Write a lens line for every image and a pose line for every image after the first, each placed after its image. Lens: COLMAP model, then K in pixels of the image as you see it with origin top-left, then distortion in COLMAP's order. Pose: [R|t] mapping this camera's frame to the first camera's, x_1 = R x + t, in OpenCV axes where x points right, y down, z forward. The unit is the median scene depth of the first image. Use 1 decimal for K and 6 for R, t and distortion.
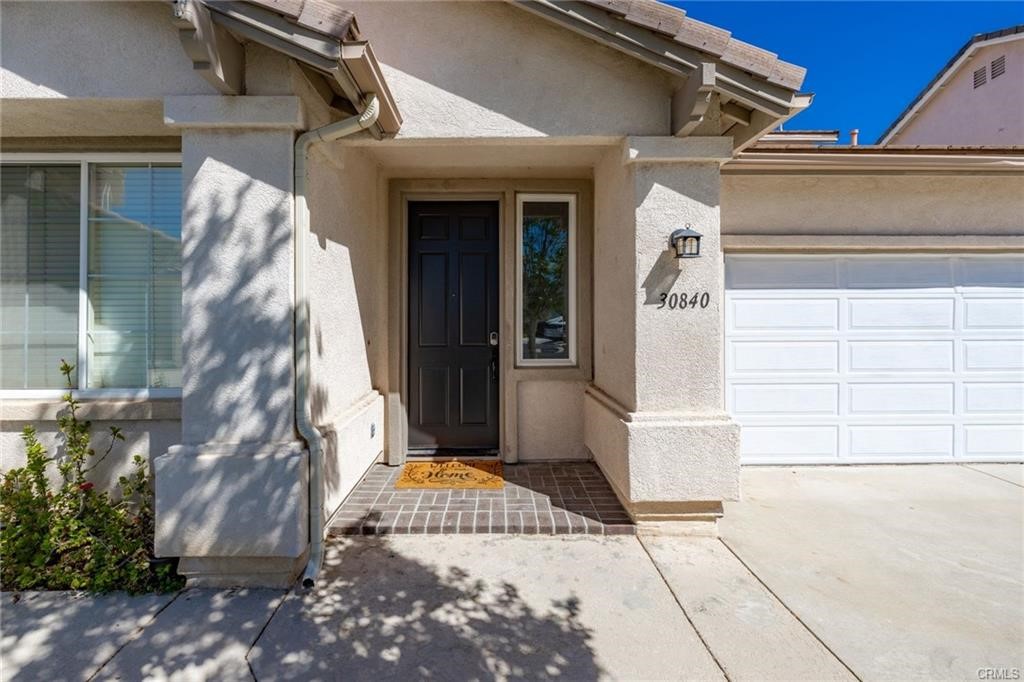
lens RADIAL K [[474.7, 0, 509.0], [0, 474.7, 308.0], [0, 0, 1]] dist [0.000035, -0.000060]
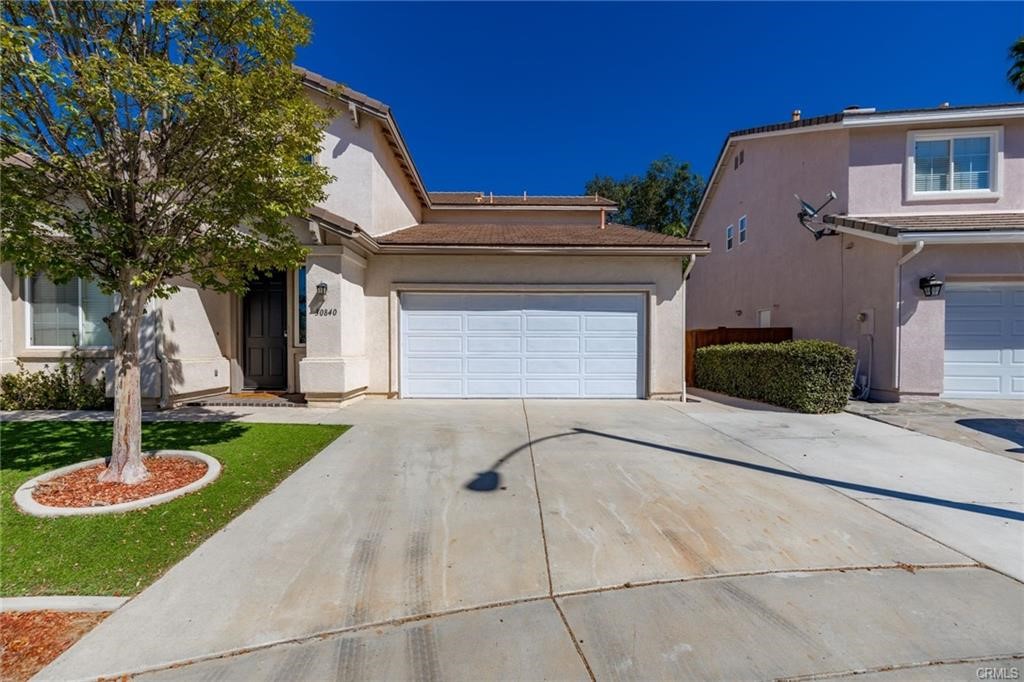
lens RADIAL K [[480.2, 0, 529.4], [0, 480.2, 358.2], [0, 0, 1]] dist [0.000360, 0.000154]
pose [[0.999975, 0.007137, 0.000027, 1.485109], [-0.007133, 0.999290, 0.036990, 0.126532], [0.000237, -0.036989, 0.999316, -1.550245]]
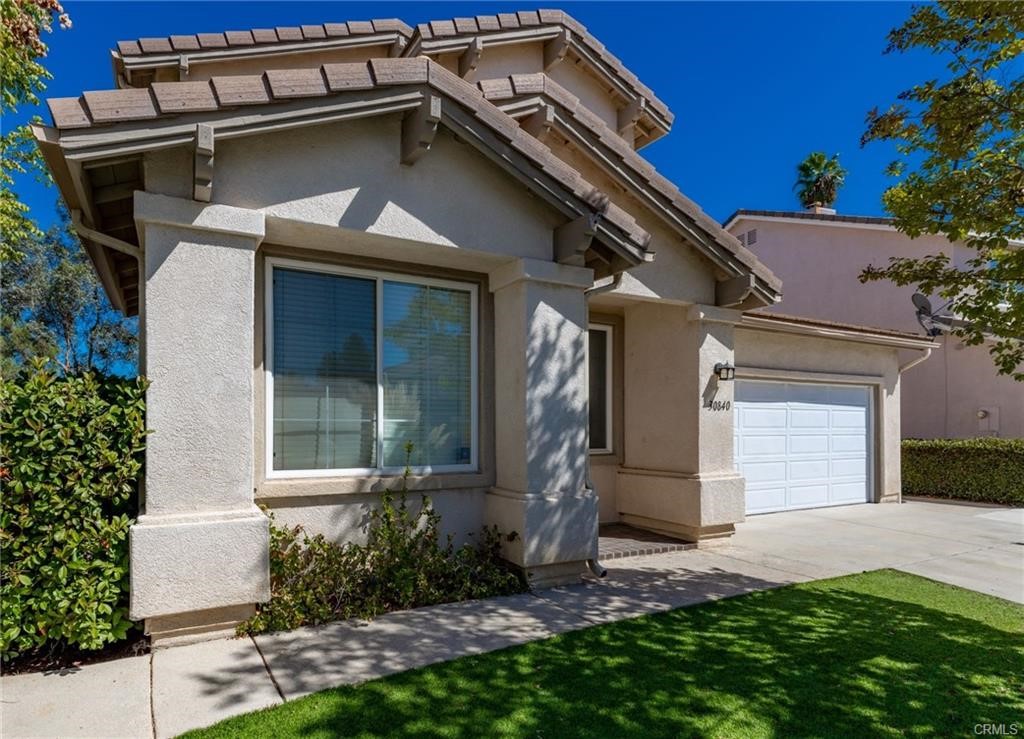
lens RADIAL K [[621.7, 0, 510.0], [0, 621.7, 426.7], [0, 0, 1]] dist [0.001699, 0.000212]
pose [[0.864216, 0.005790, 0.503087, -1.428422], [-0.008464, 0.999960, 0.003030, 0.060980], [-0.503049, -0.006877, 0.864231, -0.540237]]
